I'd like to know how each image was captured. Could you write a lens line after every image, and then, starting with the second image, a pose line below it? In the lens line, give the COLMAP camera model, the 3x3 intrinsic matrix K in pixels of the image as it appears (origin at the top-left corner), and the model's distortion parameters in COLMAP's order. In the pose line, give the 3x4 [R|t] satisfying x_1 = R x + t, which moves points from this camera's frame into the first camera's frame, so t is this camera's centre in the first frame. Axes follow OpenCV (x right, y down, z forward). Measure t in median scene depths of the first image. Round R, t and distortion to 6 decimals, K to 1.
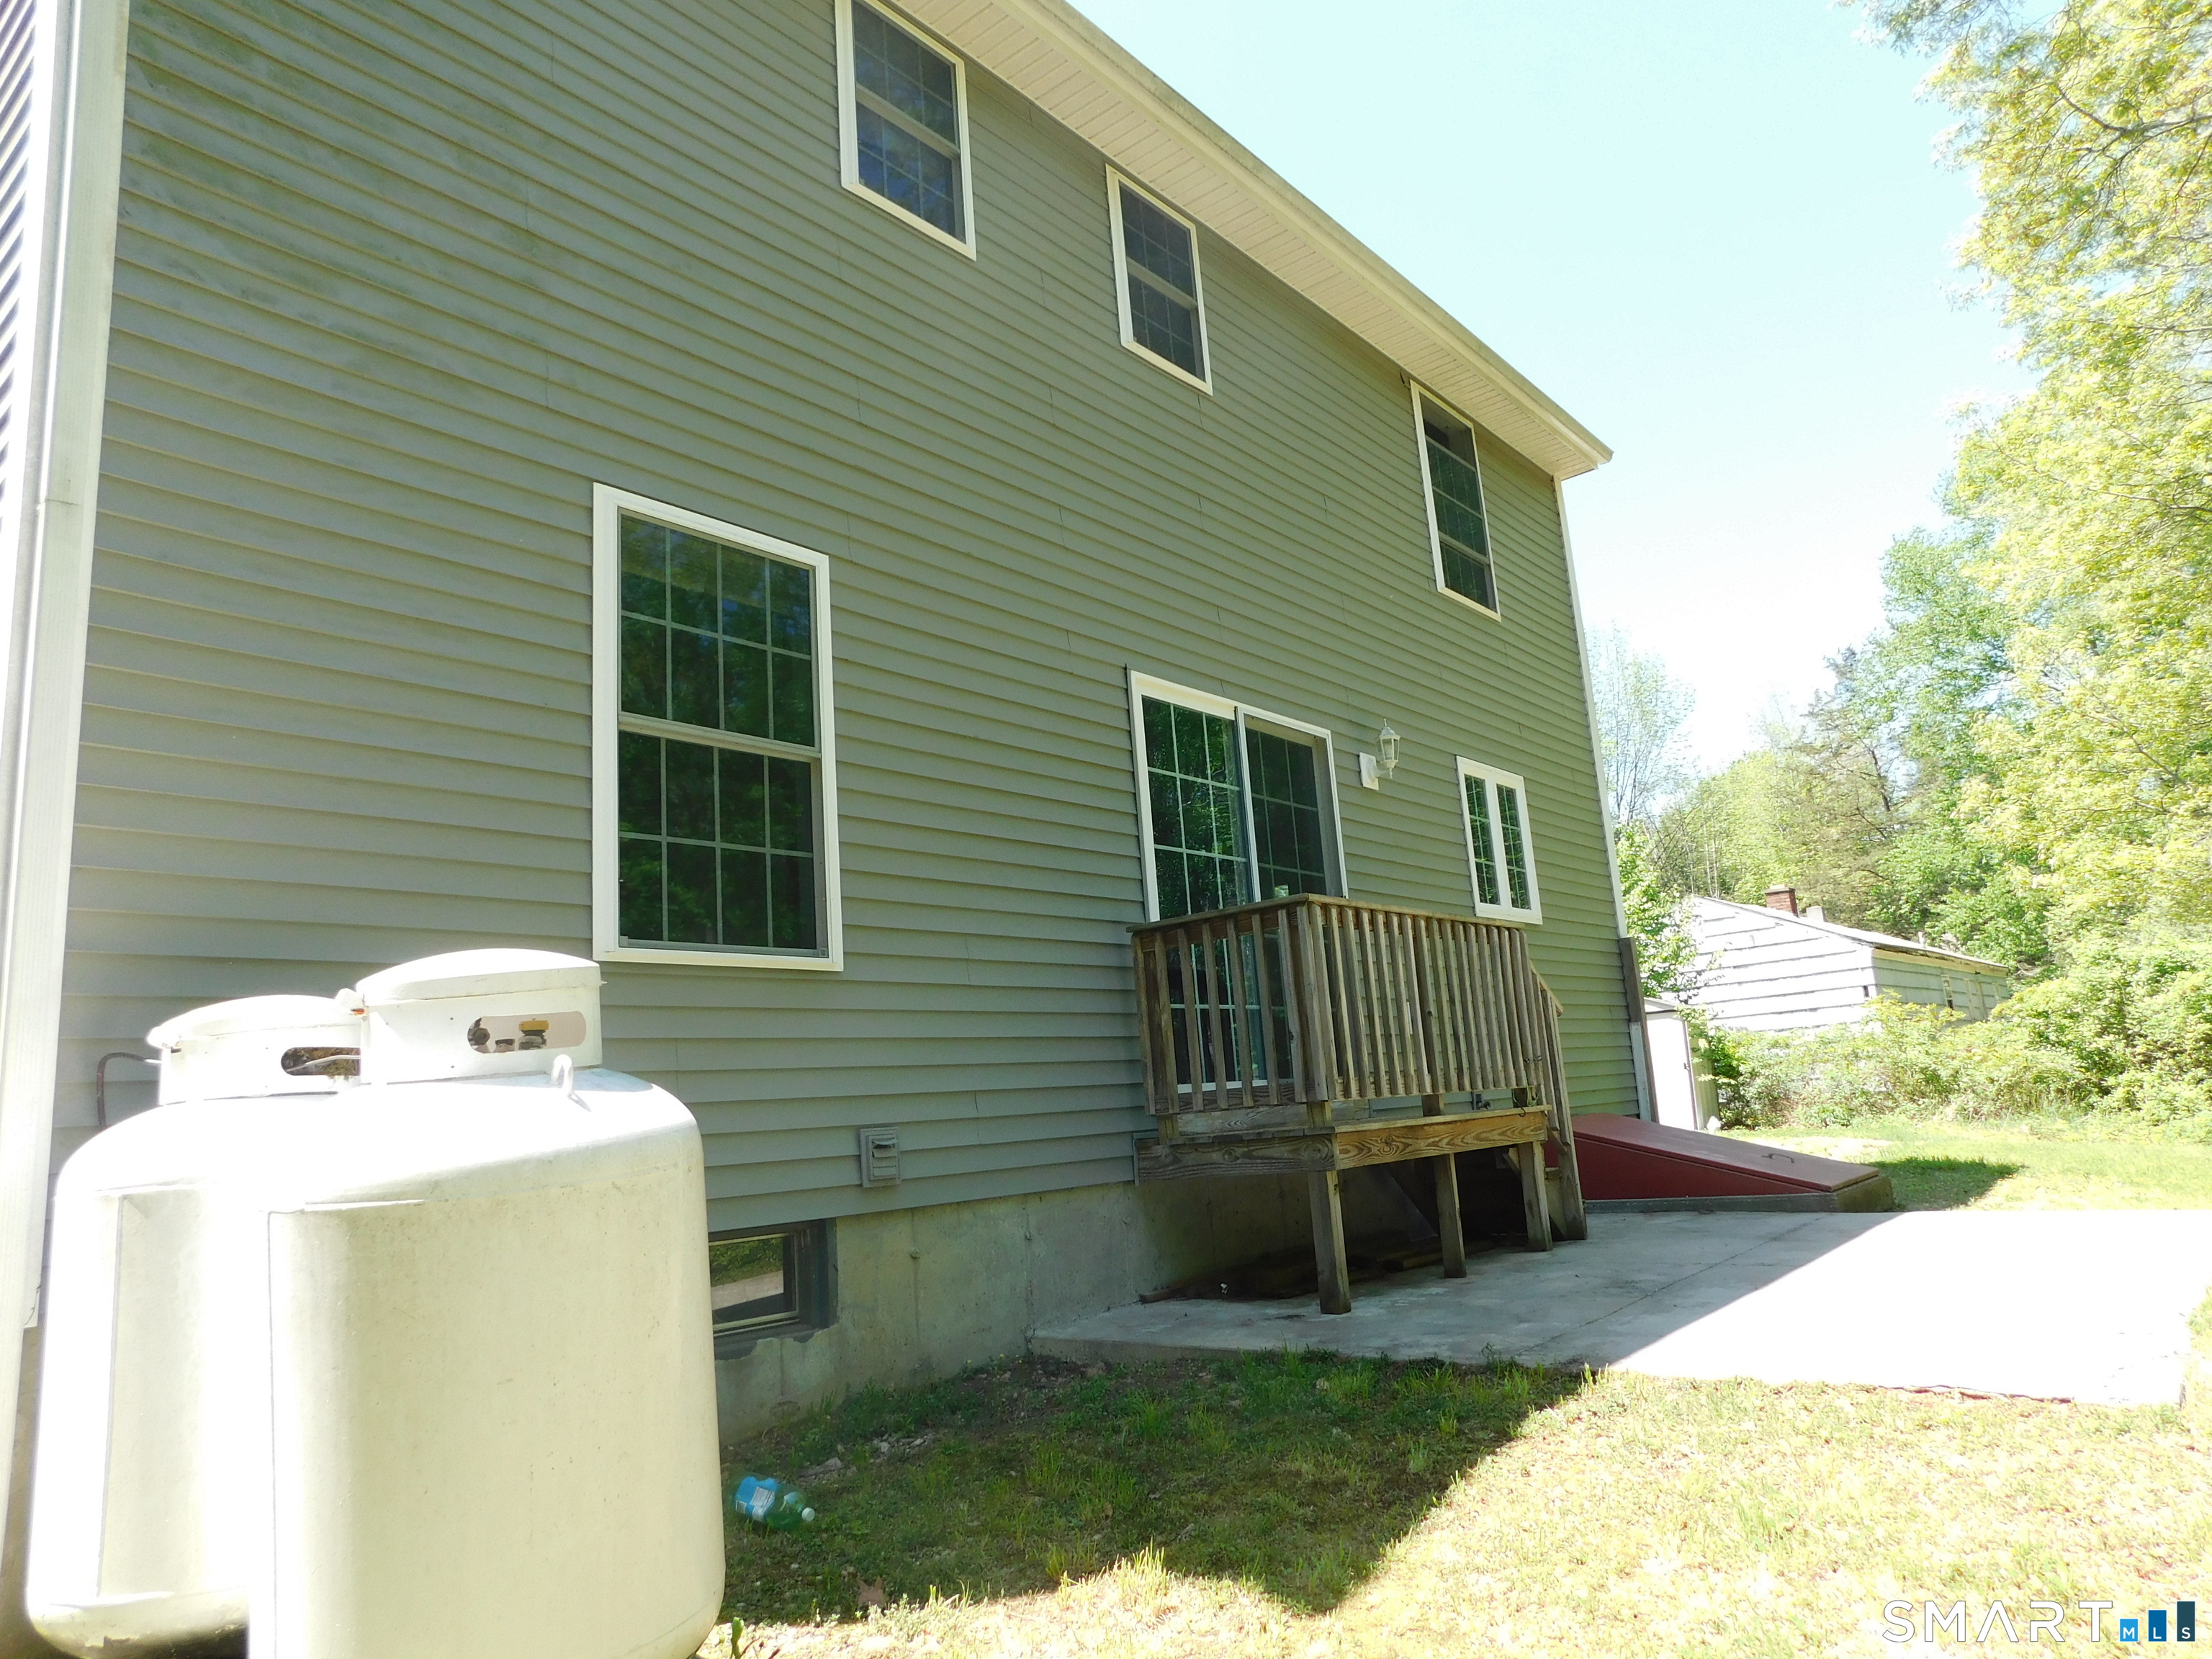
lens RADIAL K [[1448.3, 0, 1106.0], [0, 1448.3, 829.5], [0, 0, 1]] dist [-0.082190, 0.074803]
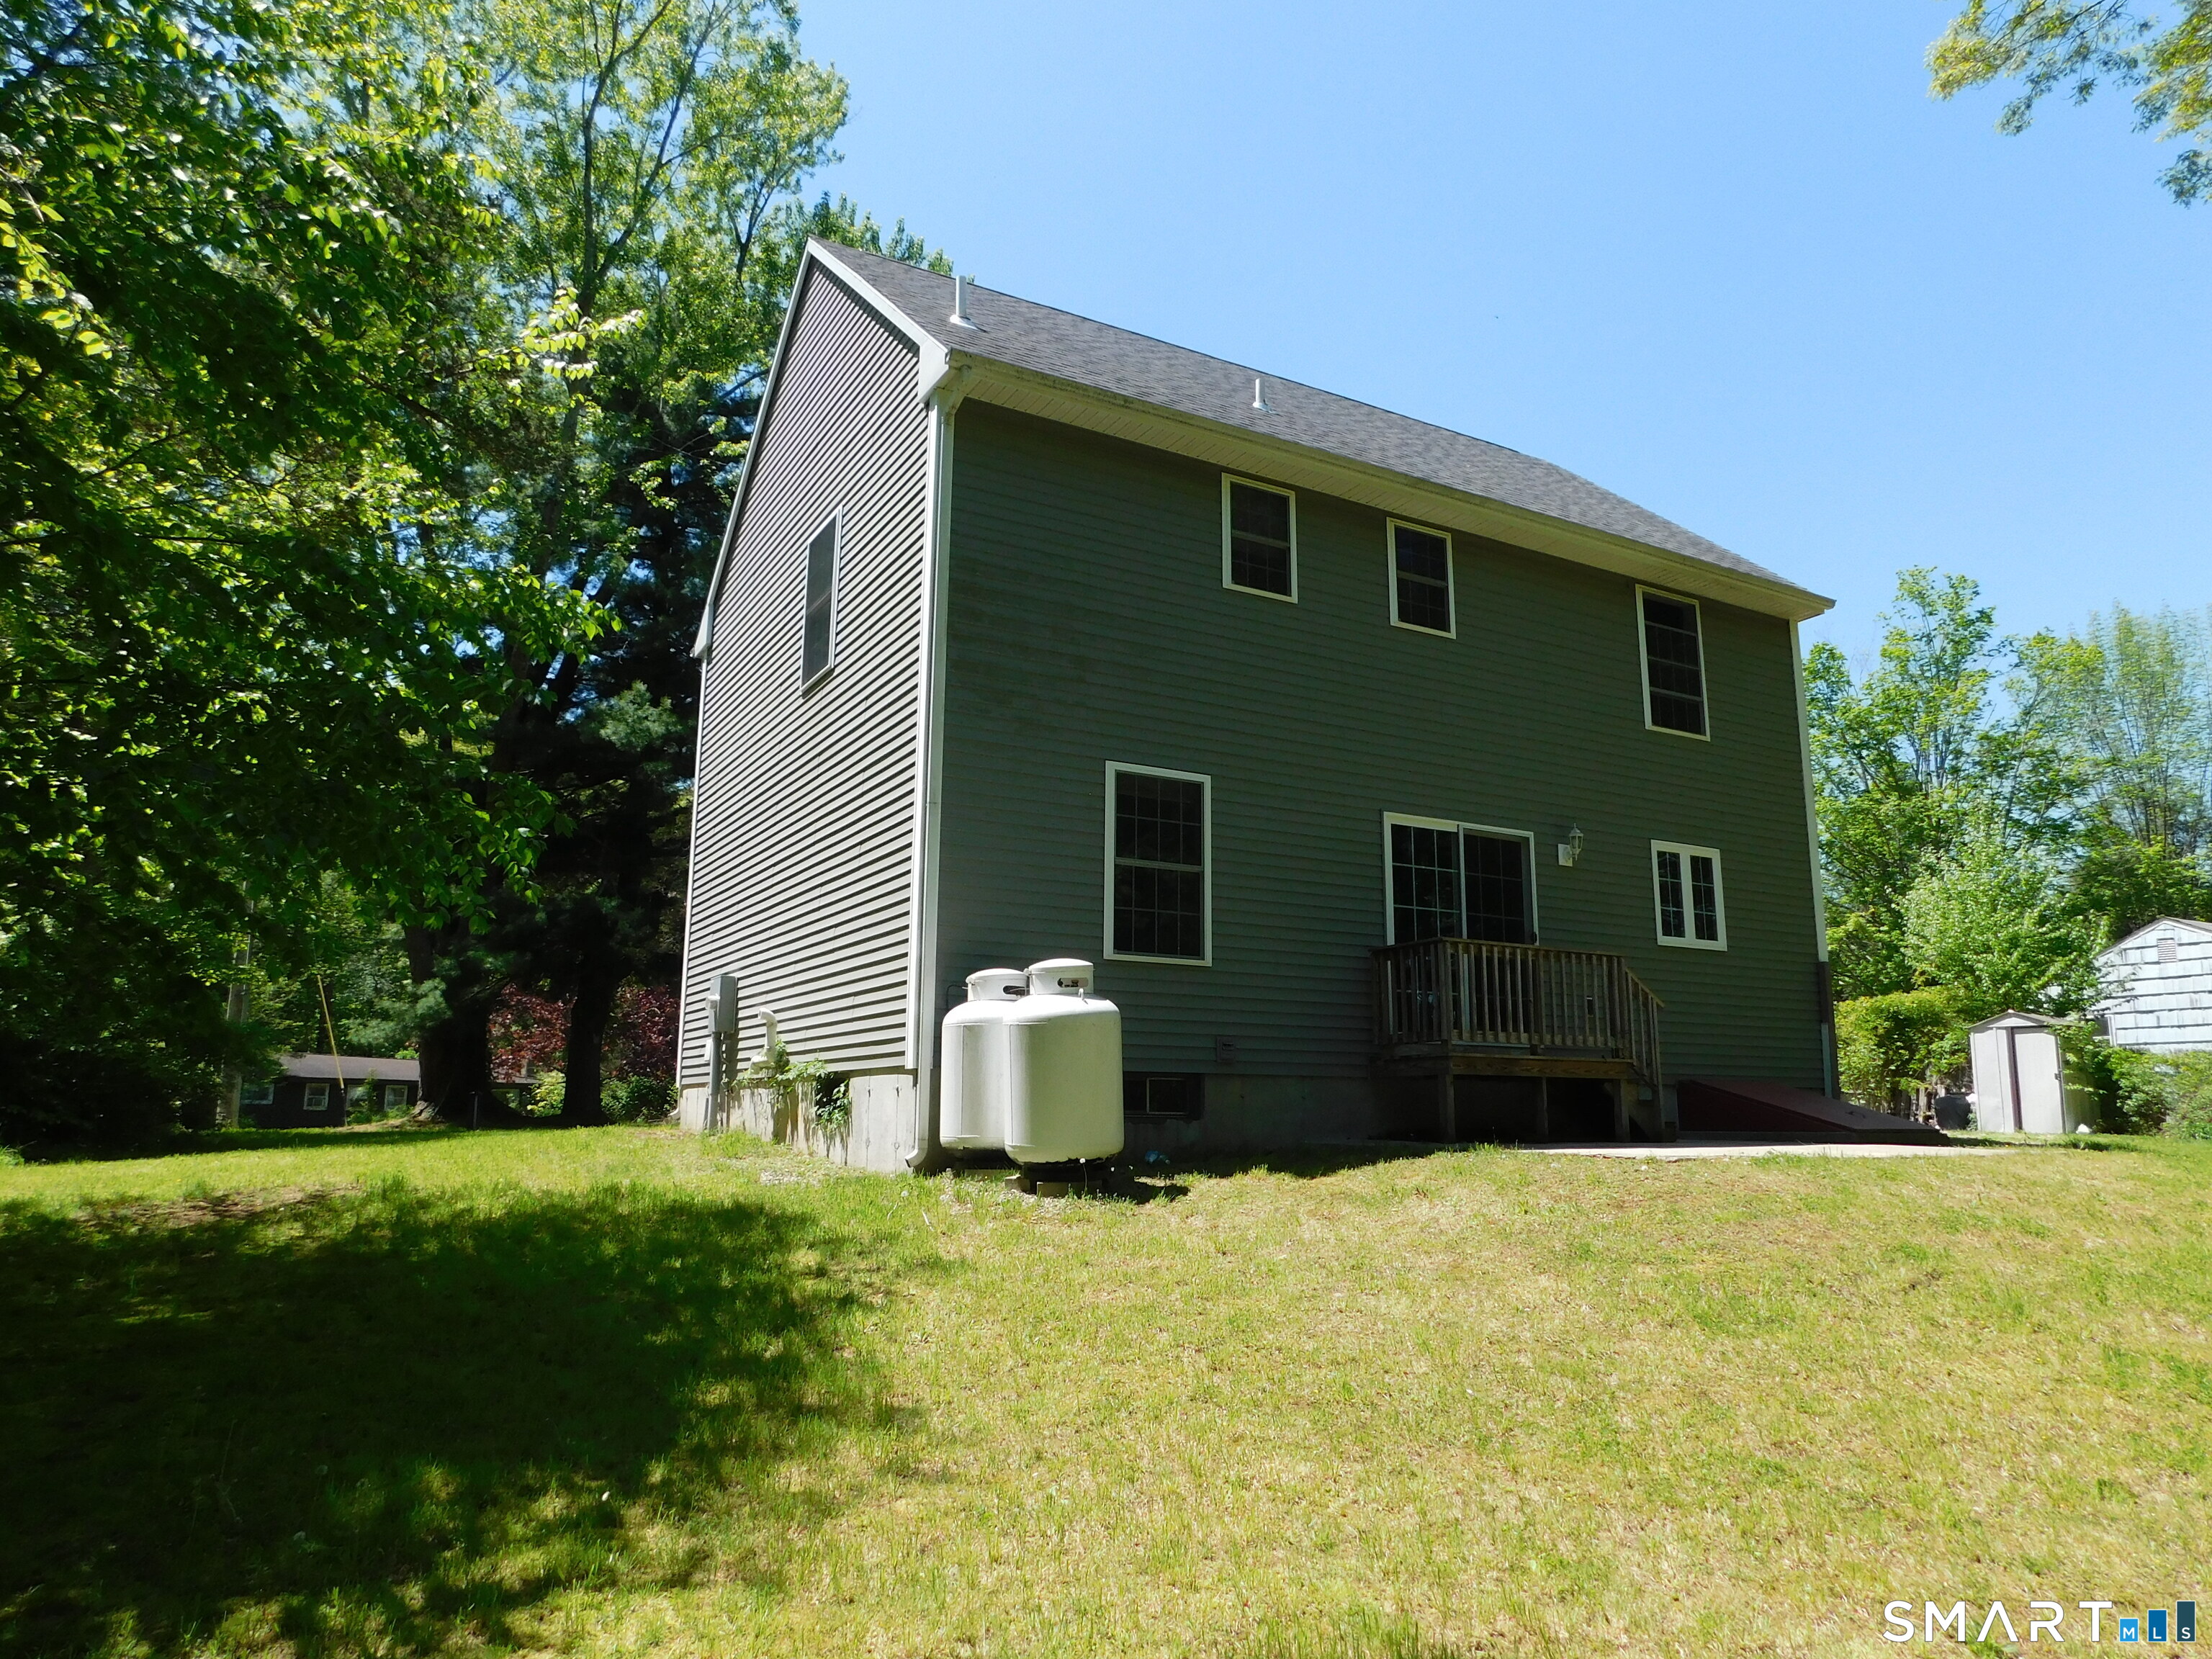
lens RADIAL K [[1448.3, 0, 1106.0], [0, 1448.3, 829.5], [0, 0, 1]] dist [-0.082190, 0.074803]
pose [[0.927196, 0.006896, -0.374513, 0.462167], [-0.003286, 0.999942, 0.010276, -0.125541], [0.374562, -0.008298, 0.927165, -1.047458]]
